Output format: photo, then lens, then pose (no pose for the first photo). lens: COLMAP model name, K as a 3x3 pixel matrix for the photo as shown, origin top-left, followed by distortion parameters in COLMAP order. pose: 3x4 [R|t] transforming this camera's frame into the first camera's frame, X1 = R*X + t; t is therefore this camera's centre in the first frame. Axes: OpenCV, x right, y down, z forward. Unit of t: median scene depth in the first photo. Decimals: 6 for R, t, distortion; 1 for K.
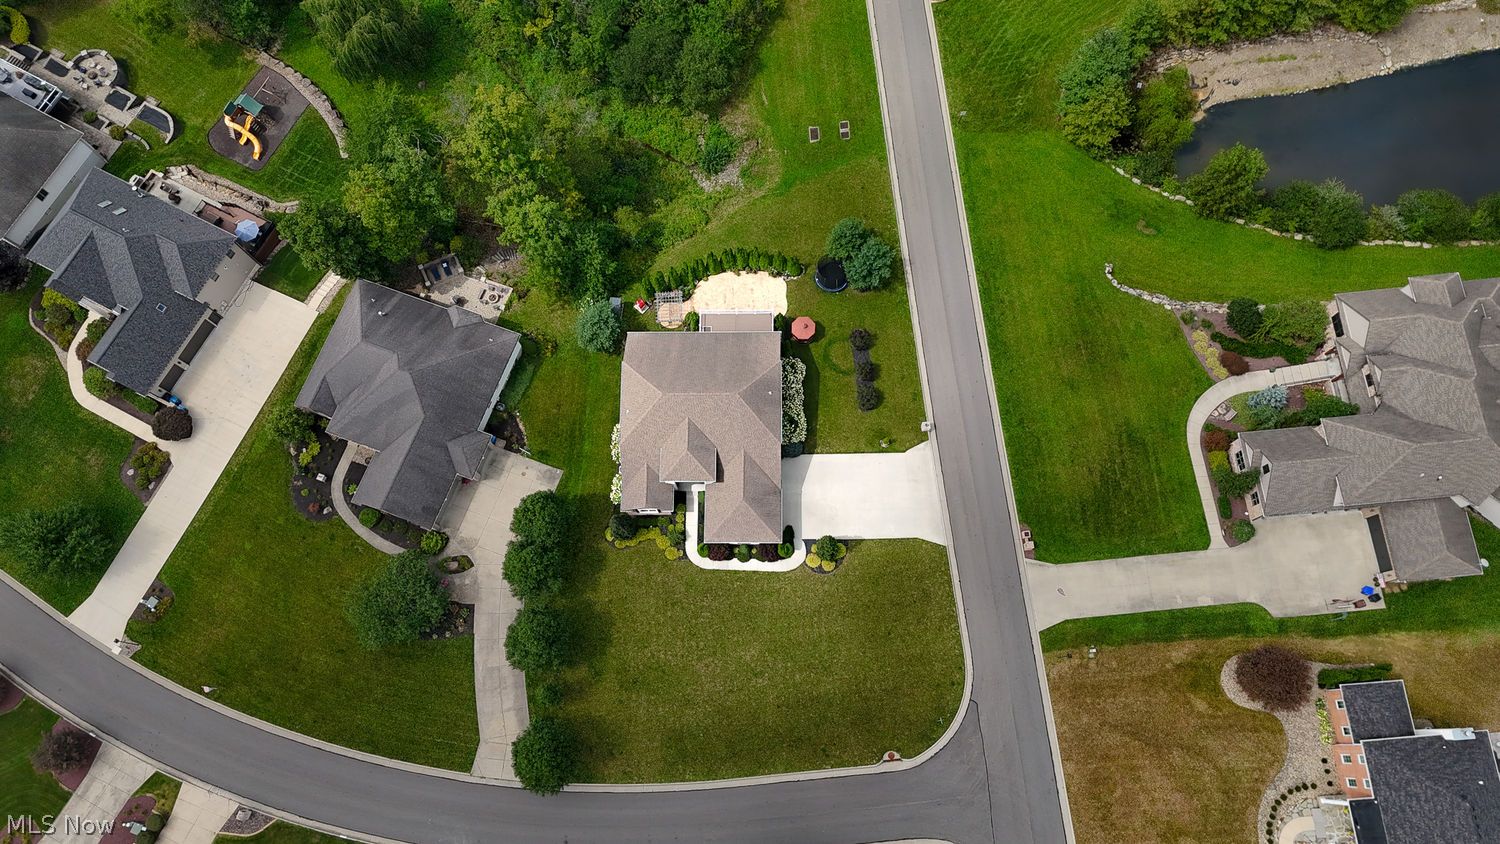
lens RADIAL K [[1061.1, 0, 750.0], [0, 1061.1, 422.0], [0, 0, 1]] dist [0.075110, -0.070231]
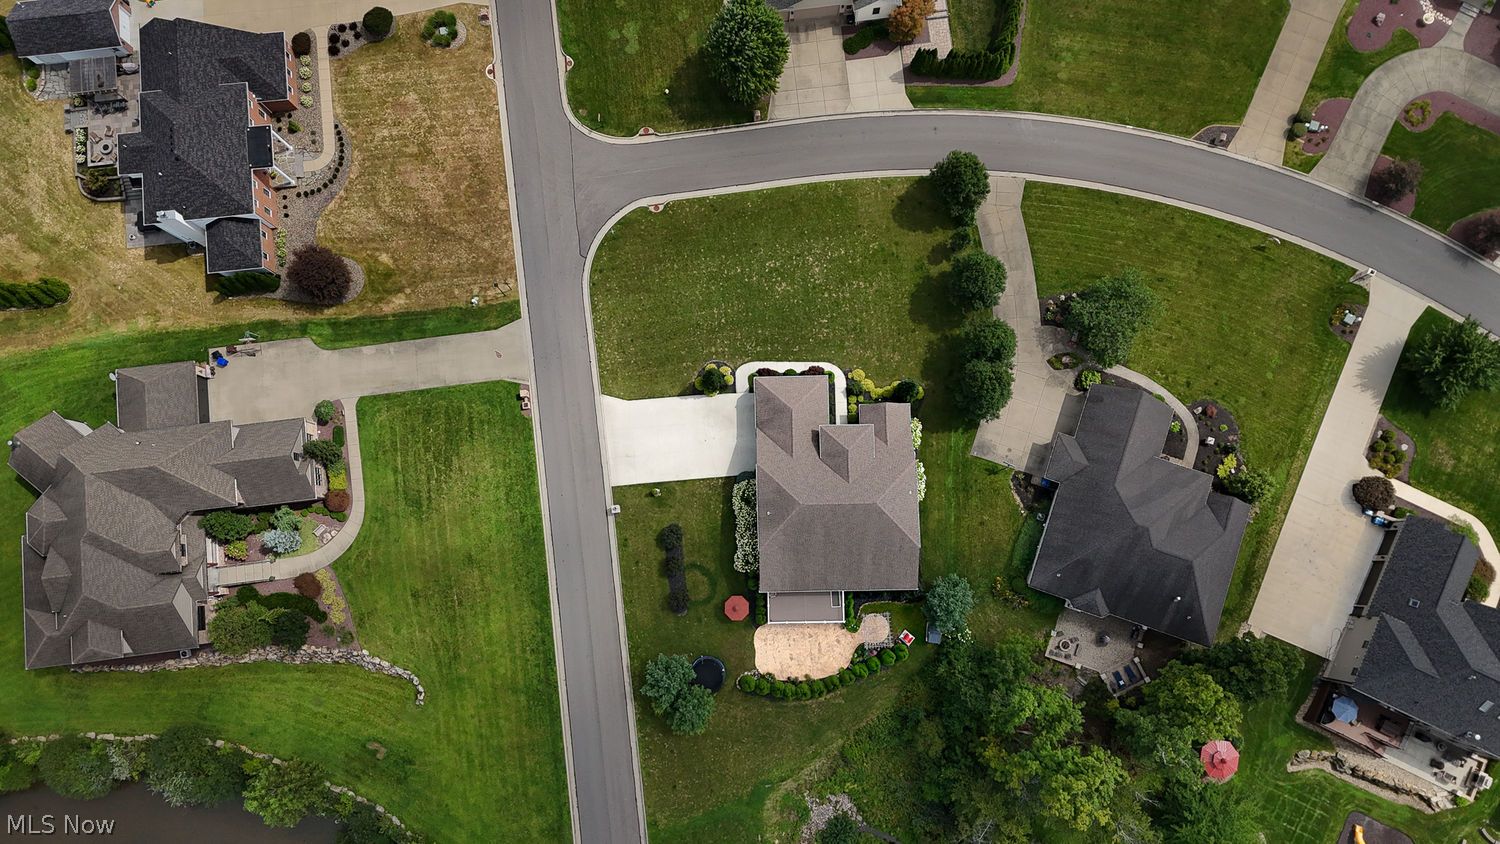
lens RADIAL K [[1061.1, 0, 750.0], [0, 1061.1, 422.0], [0, 0, 1]] dist [0.075110, -0.070231]
pose [[-0.998911, 0.030233, 0.035546, -0.001438], [-0.014277, -0.923212, 0.384025, -0.319975], [0.044427, 0.383099, 0.922638, 0.036791]]
